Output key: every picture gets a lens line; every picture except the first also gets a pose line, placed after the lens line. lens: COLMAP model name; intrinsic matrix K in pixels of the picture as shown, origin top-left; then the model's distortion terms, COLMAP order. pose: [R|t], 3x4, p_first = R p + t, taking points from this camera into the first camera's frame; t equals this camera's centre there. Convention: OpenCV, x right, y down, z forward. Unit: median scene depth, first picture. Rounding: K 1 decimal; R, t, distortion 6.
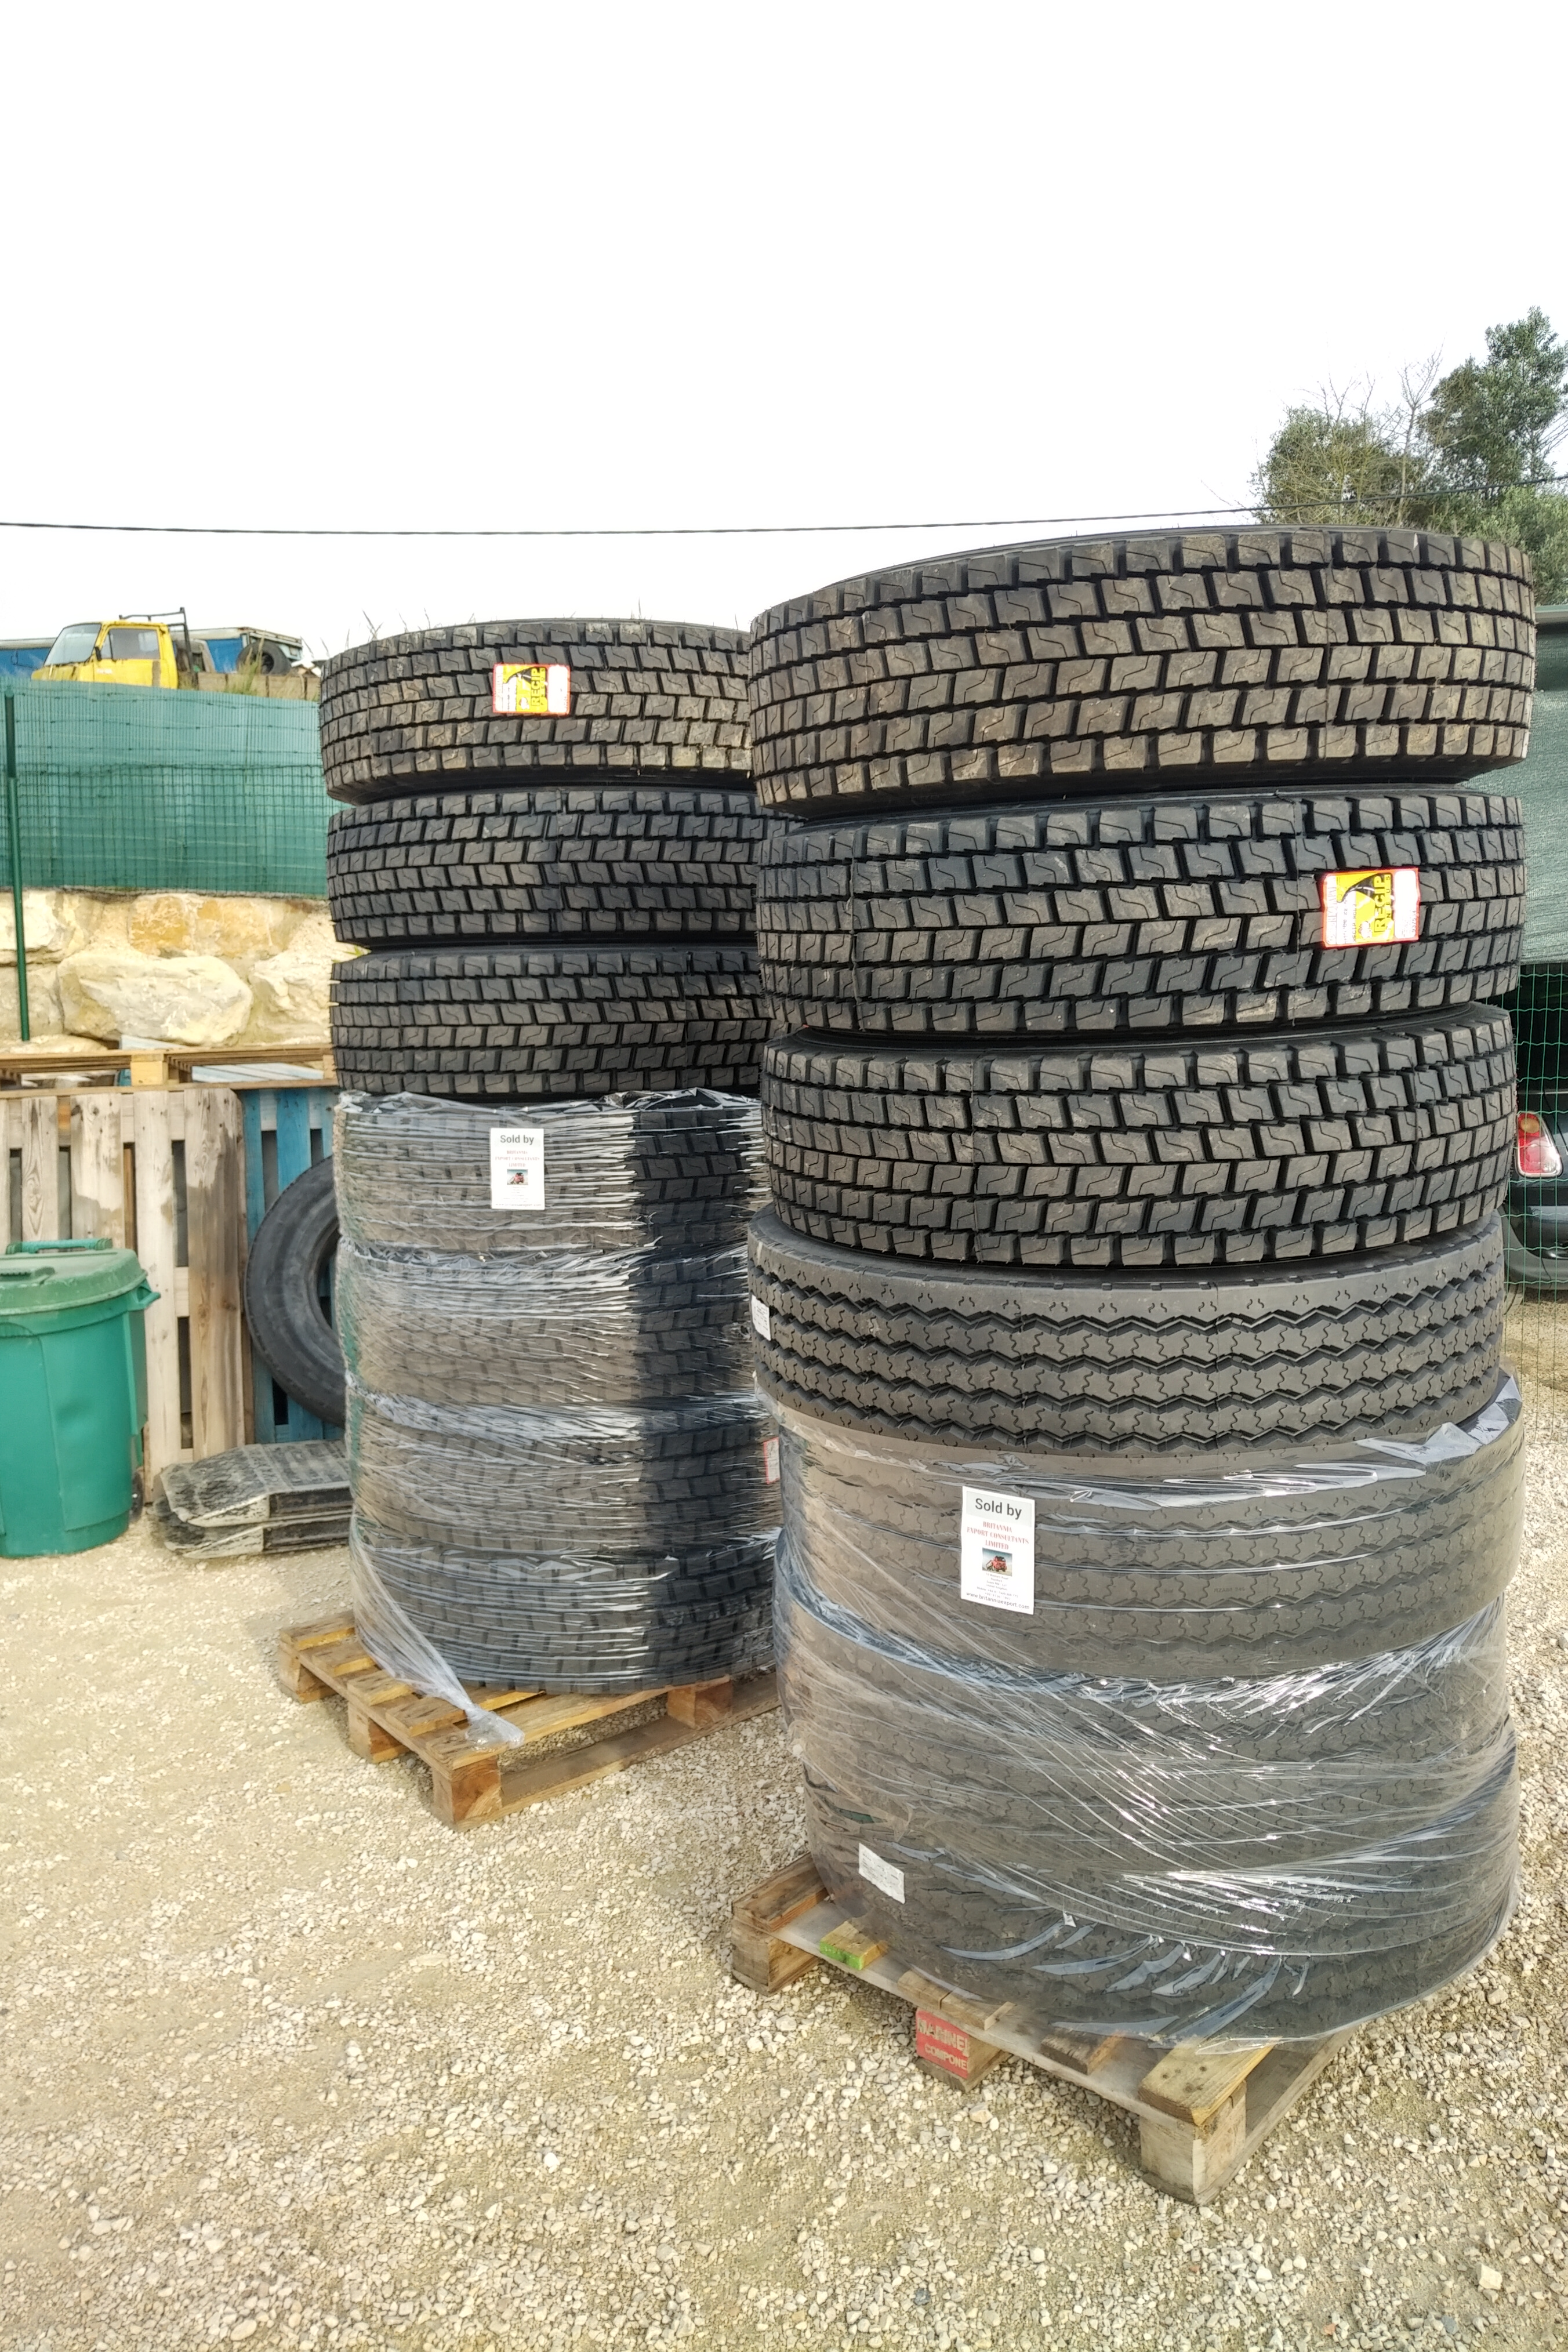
lens RADIAL K [[1633.1, 0, 784.0], [0, 1633.1, 1176.0], [0, 0, 1]] dist [0.001143, -0.034050]
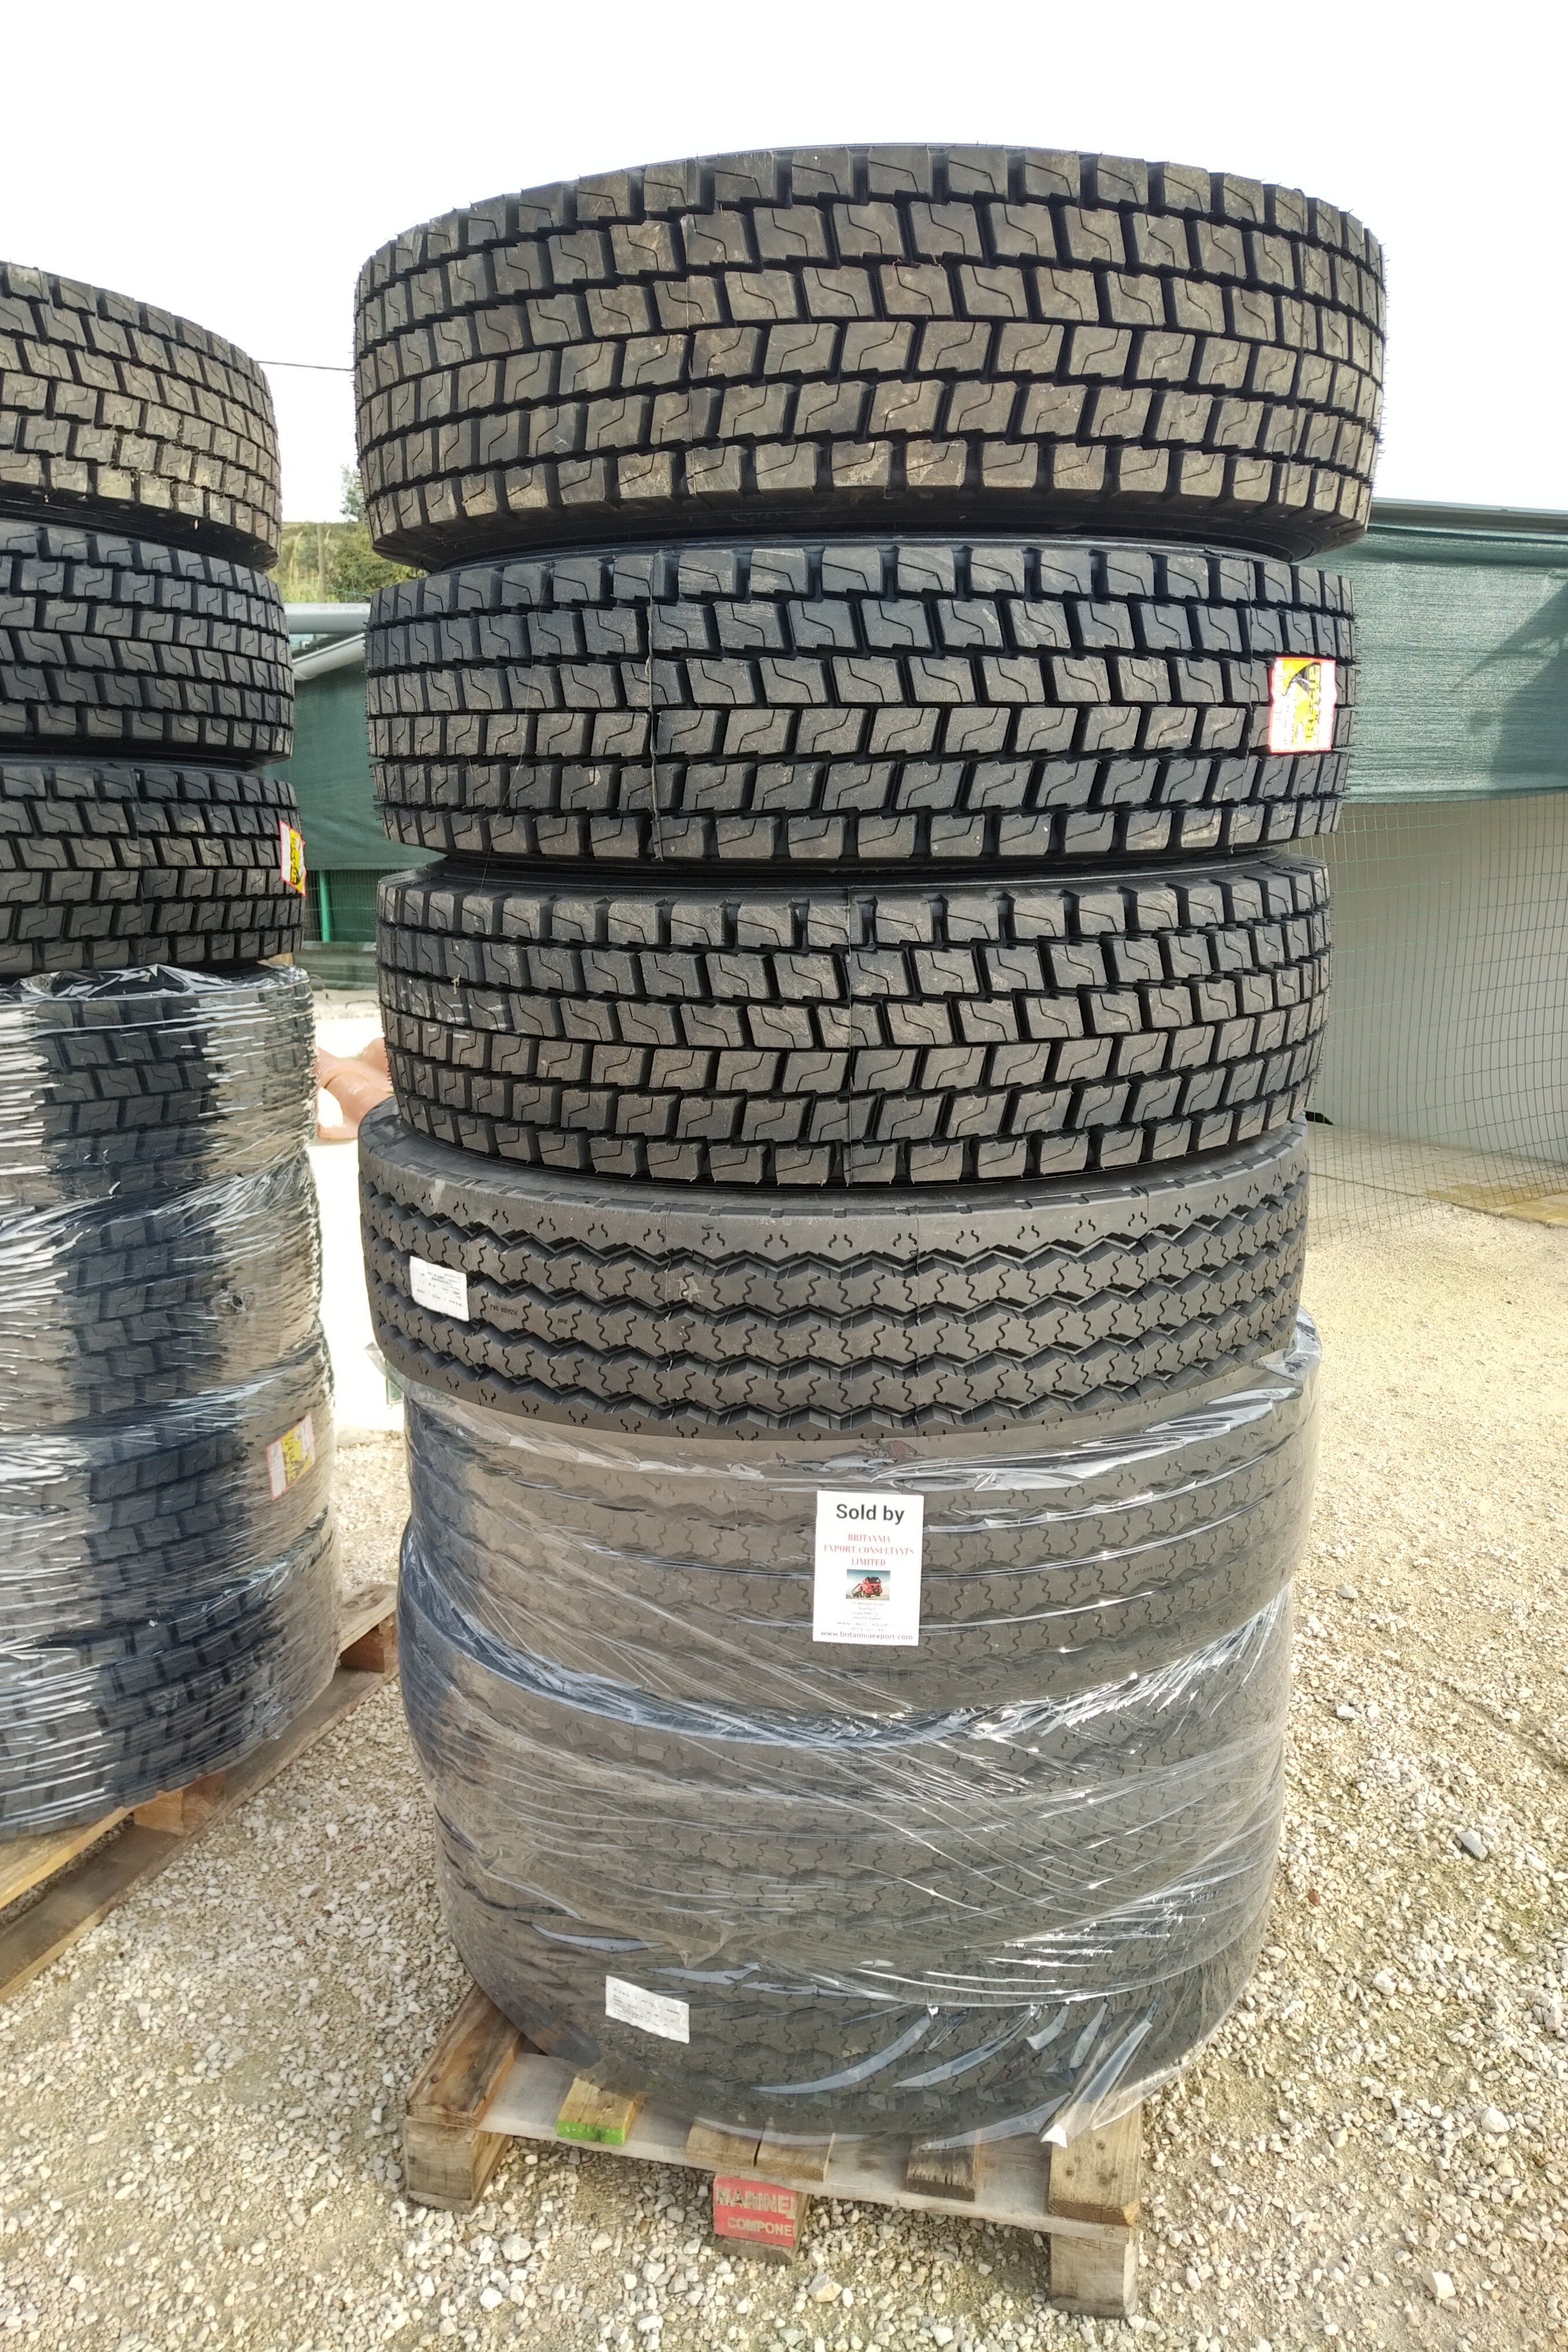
lens RADIAL K [[1661.3, 0, 775.1], [0, 1661.3, 1143.1], [0, 0, 1]] dist [-0.007955, 0.004141]
pose [[0.881415, -0.068524, 0.467346, -0.233121], [0.047068, 0.997238, 0.057447, -0.007788], [-0.469992, -0.028637, 0.882206, 0.347080]]
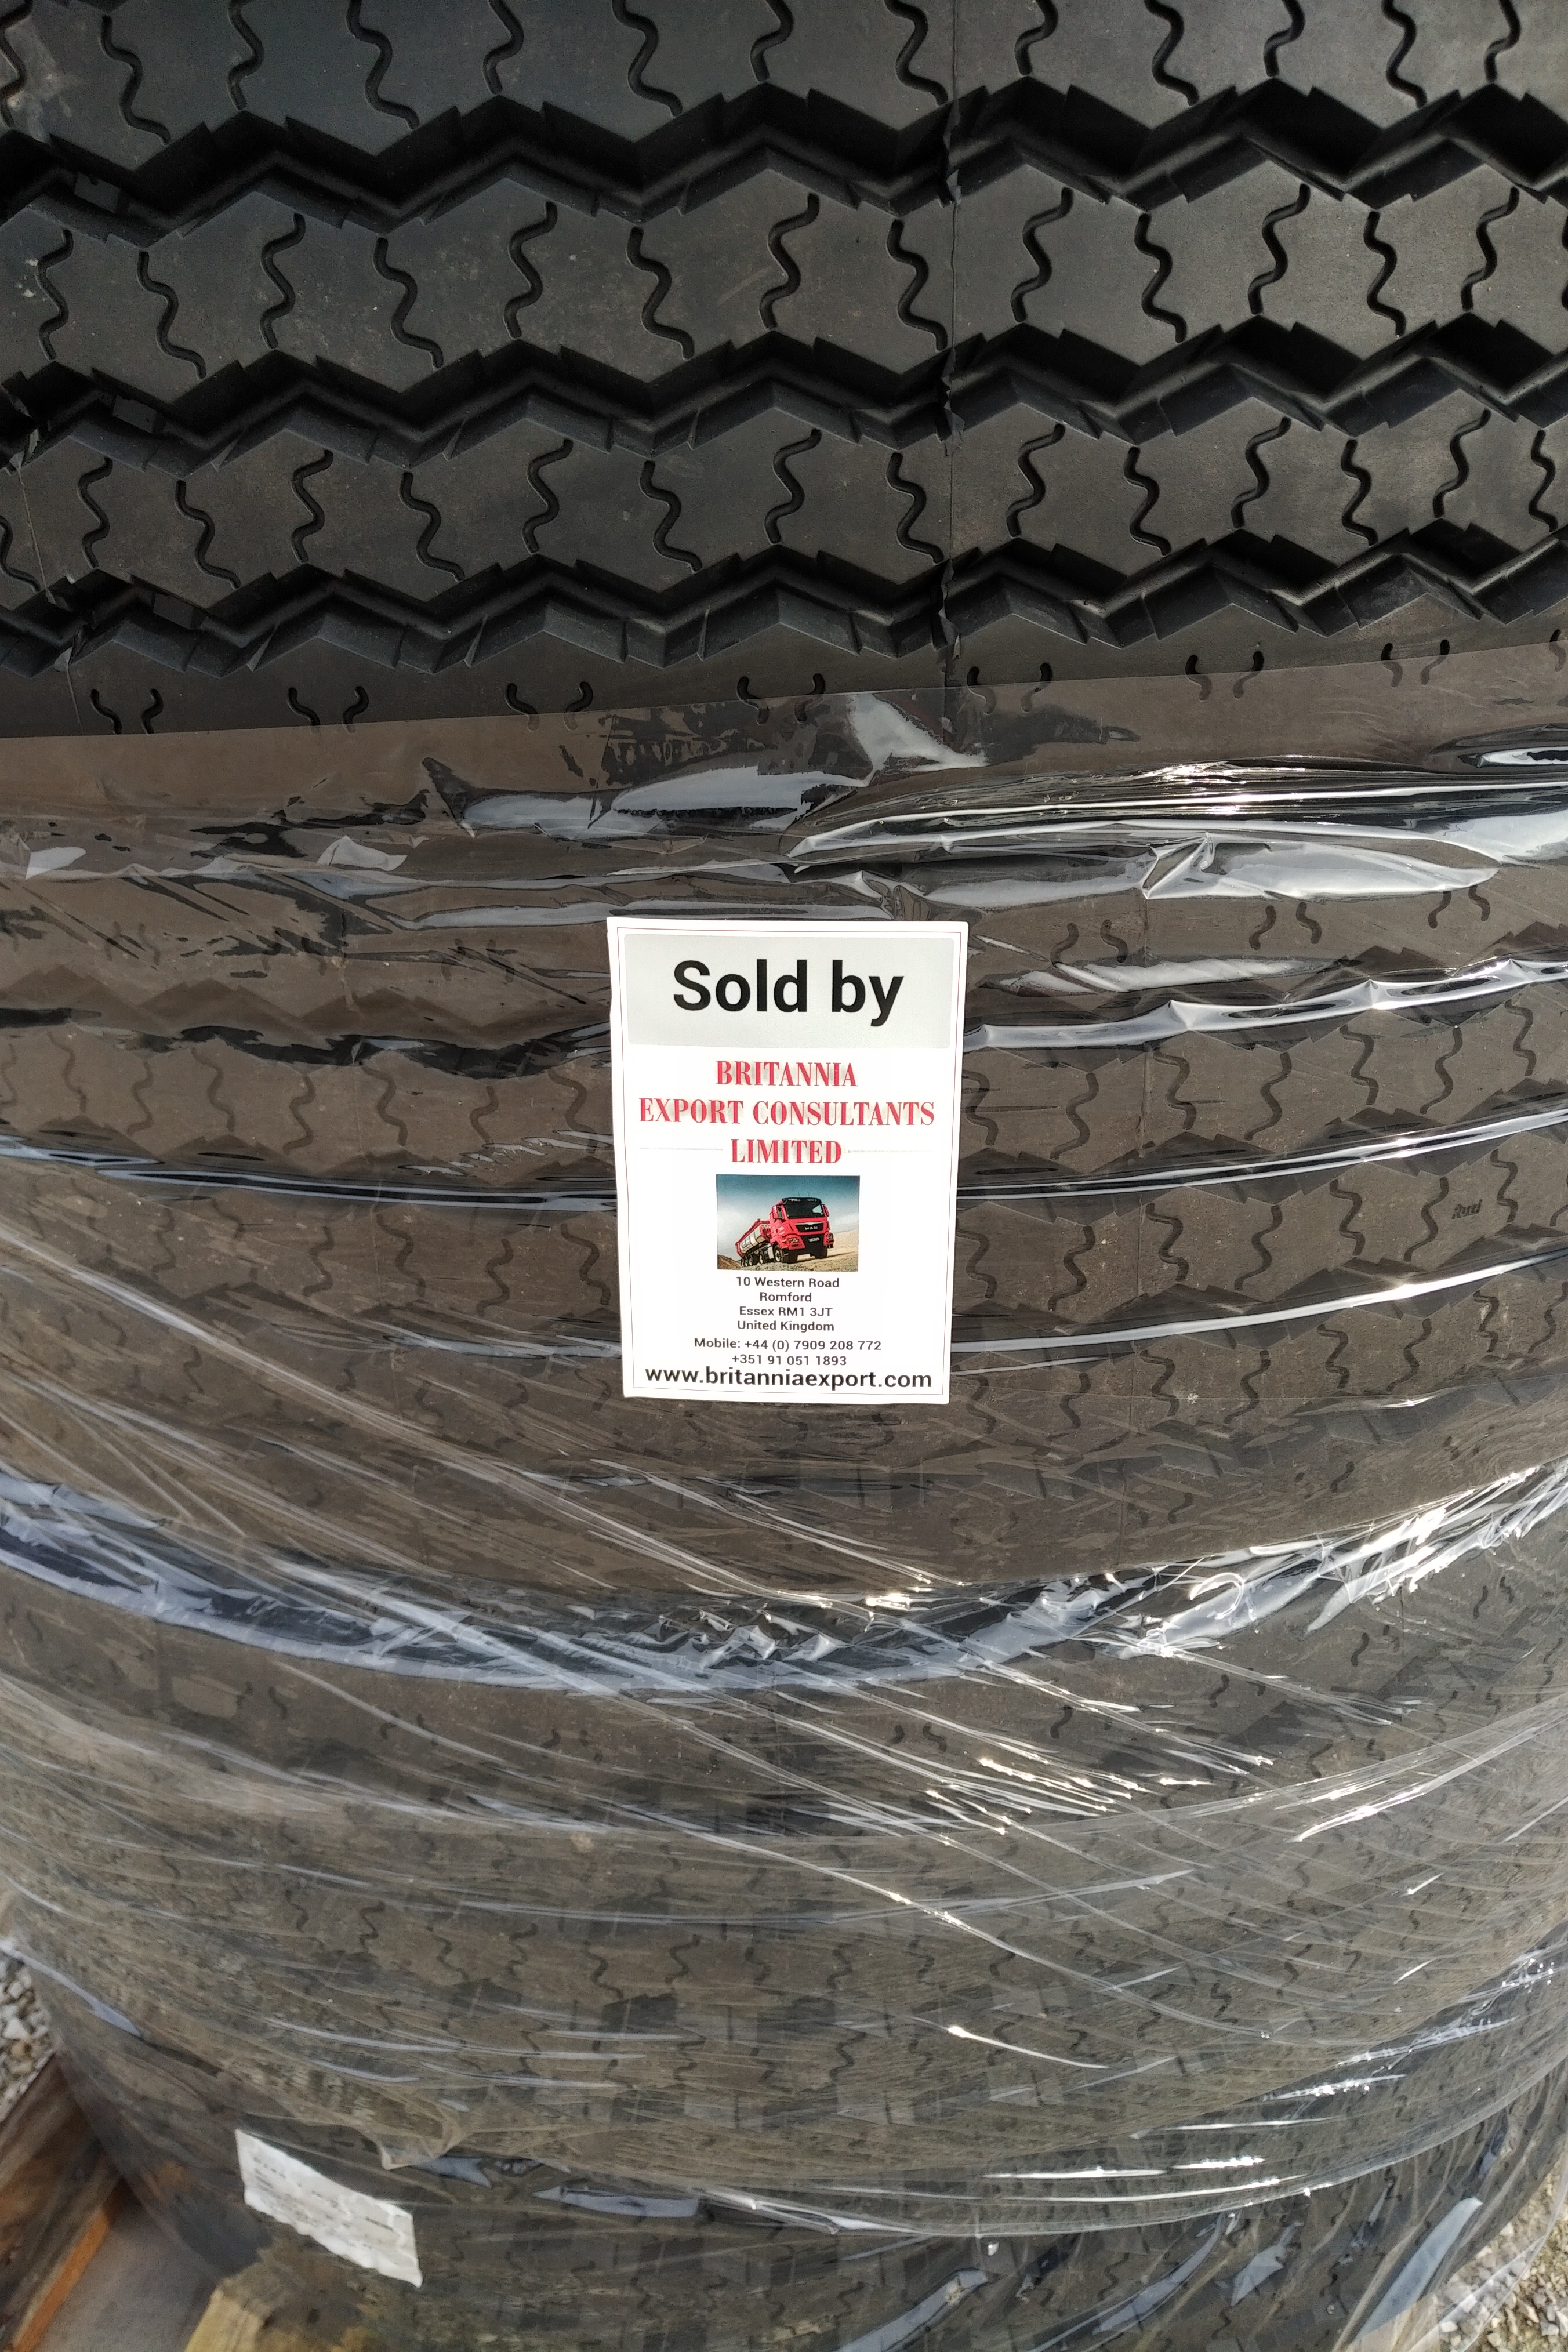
lens RADIAL K [[1697.0, 0, 786.3], [0, 1697.0, 1113.5], [0, 0, 1]] dist [0.064671, 0.001050]
pose [[0.878874, -0.167060, 0.446846, 0.025284], [0.068037, 0.970998, 0.229203, 0.159333], [-0.472178, -0.171039, 0.864751, 0.761802]]
